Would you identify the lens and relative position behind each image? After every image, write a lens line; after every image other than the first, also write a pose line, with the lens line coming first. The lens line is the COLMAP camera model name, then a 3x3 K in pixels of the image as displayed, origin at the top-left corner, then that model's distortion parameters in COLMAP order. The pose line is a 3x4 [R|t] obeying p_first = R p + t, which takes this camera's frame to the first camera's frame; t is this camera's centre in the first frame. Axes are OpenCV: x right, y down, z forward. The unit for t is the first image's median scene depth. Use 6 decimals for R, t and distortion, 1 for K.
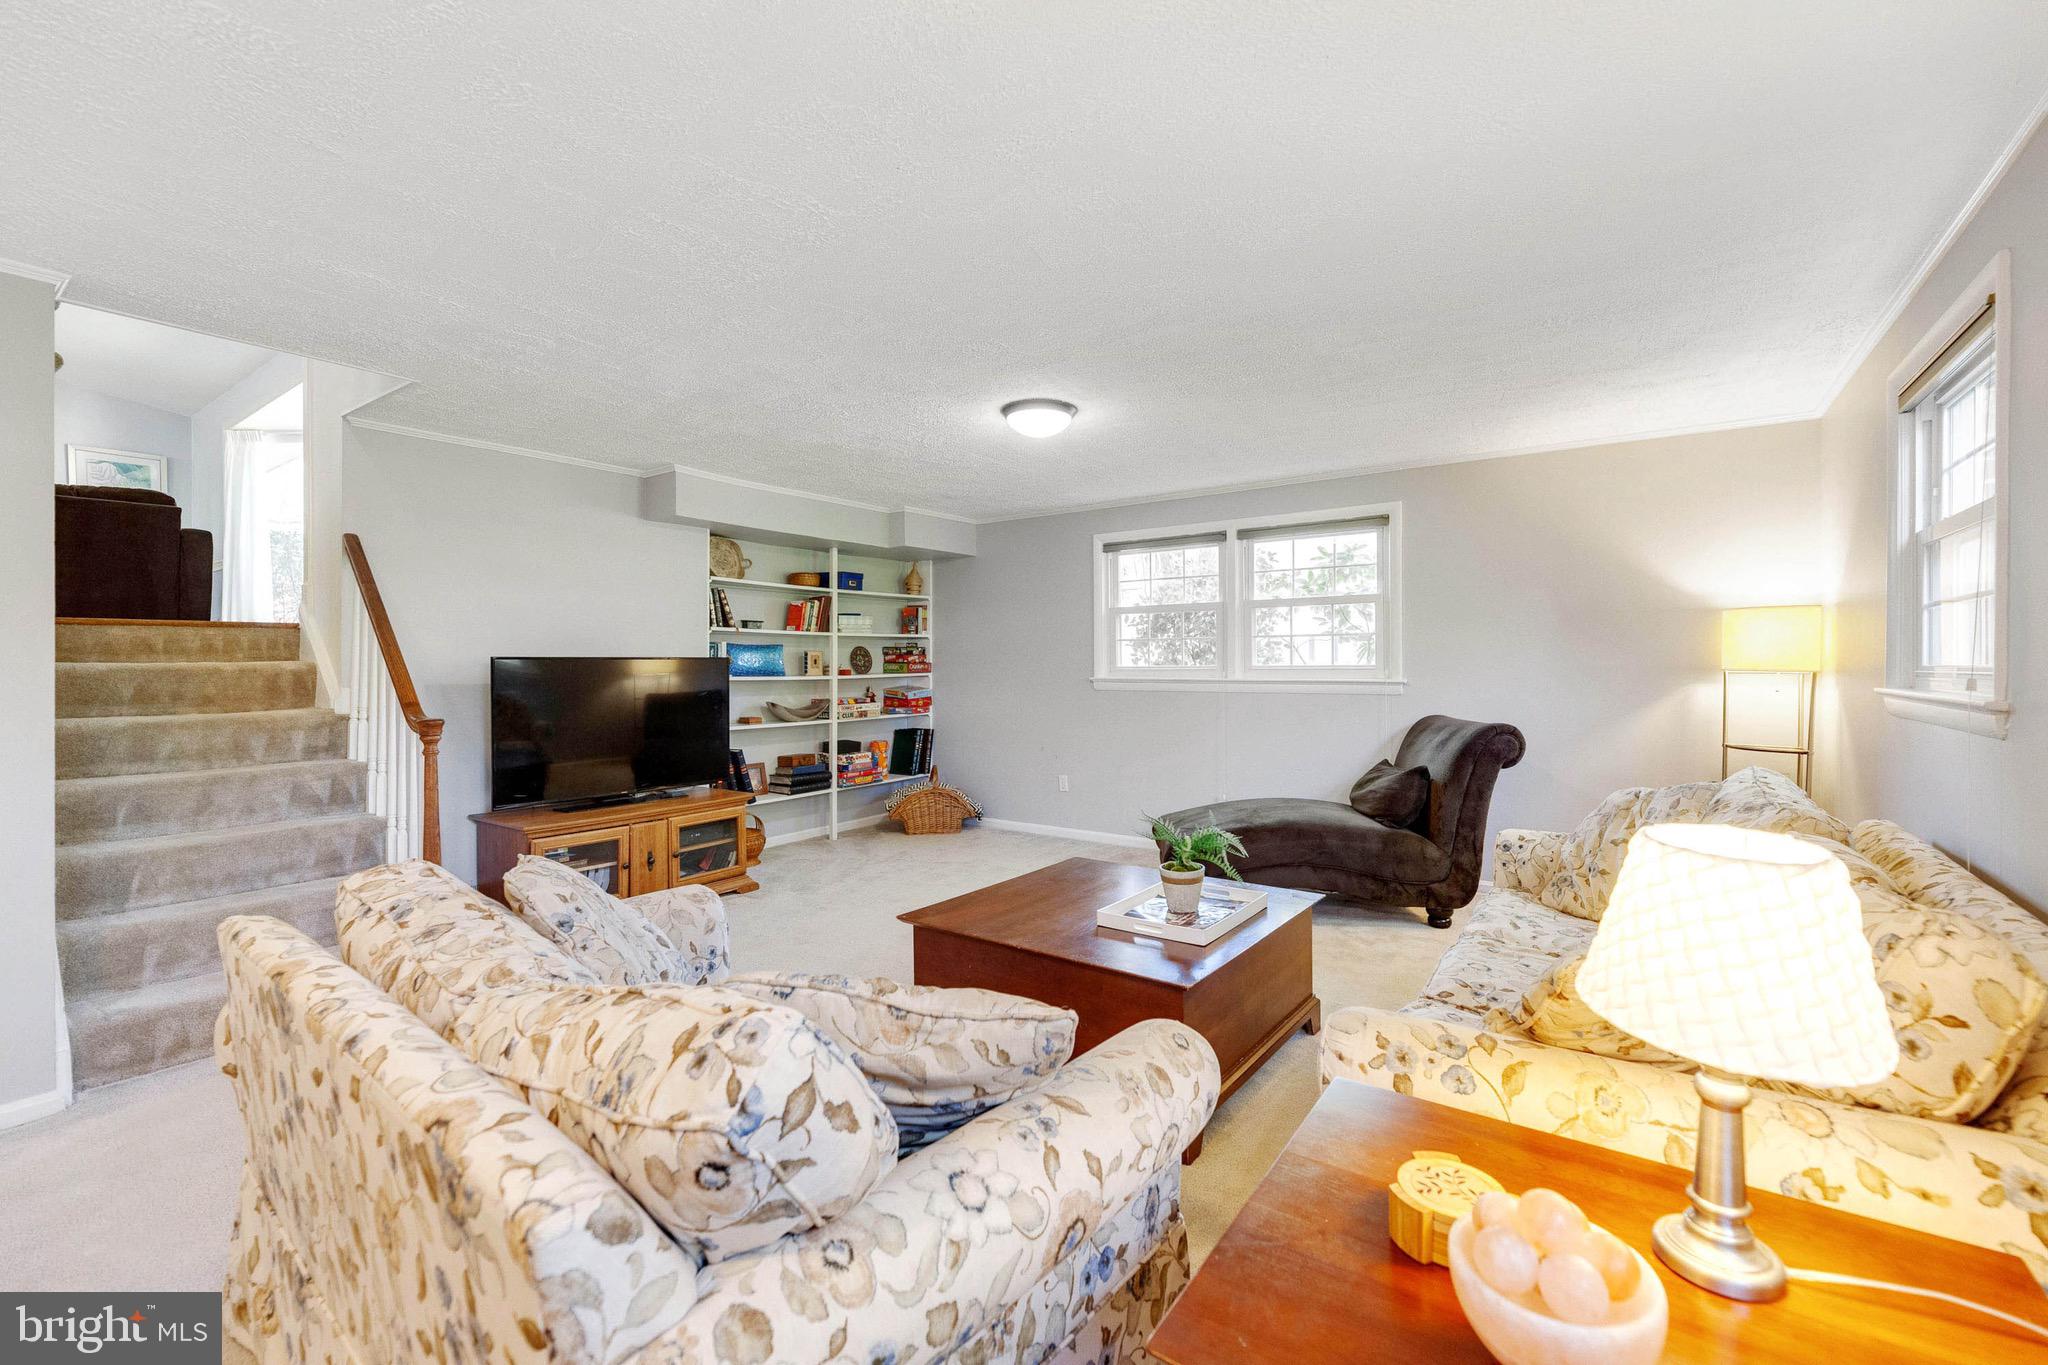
lens RADIAL K [[857.5, 0, 1023.6], [0, 857.5, 669.0], [0, 0, 1]] dist [0.001744, -0.000327]
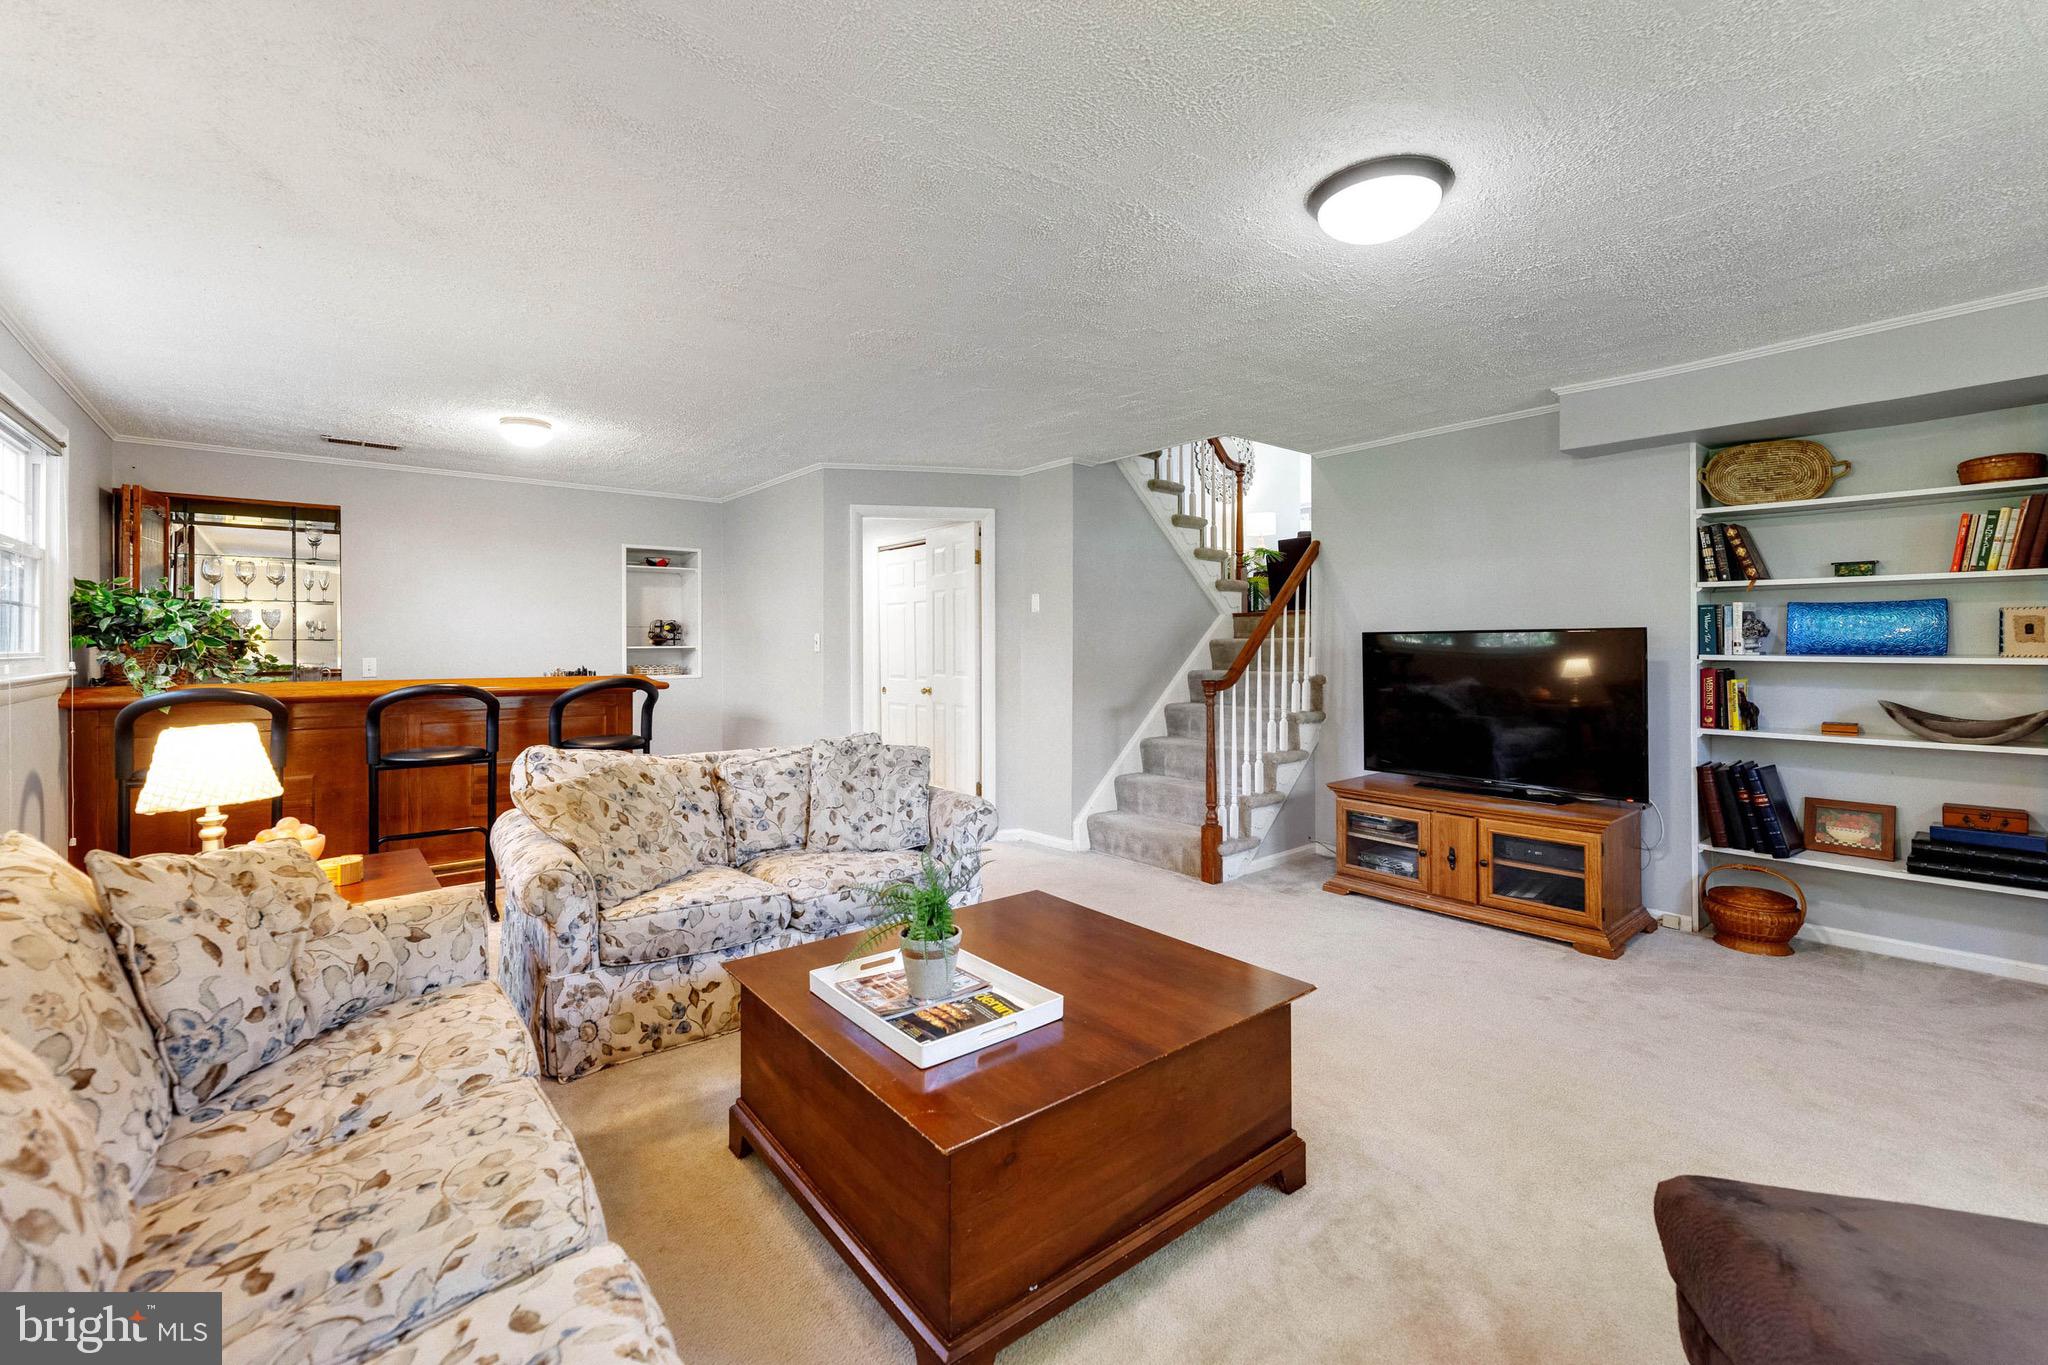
lens RADIAL K [[838.7, 0, 1014.6], [0, 838.7, 635.3], [0, 0, 1]] dist [0.001998, 0.000112]
pose [[-0.241671, 0.000932, -0.970358, 0.478420], [0.000814, 0.999999, 0.000757, -0.007772], [0.970358, -0.000607, -0.241672, 0.710160]]
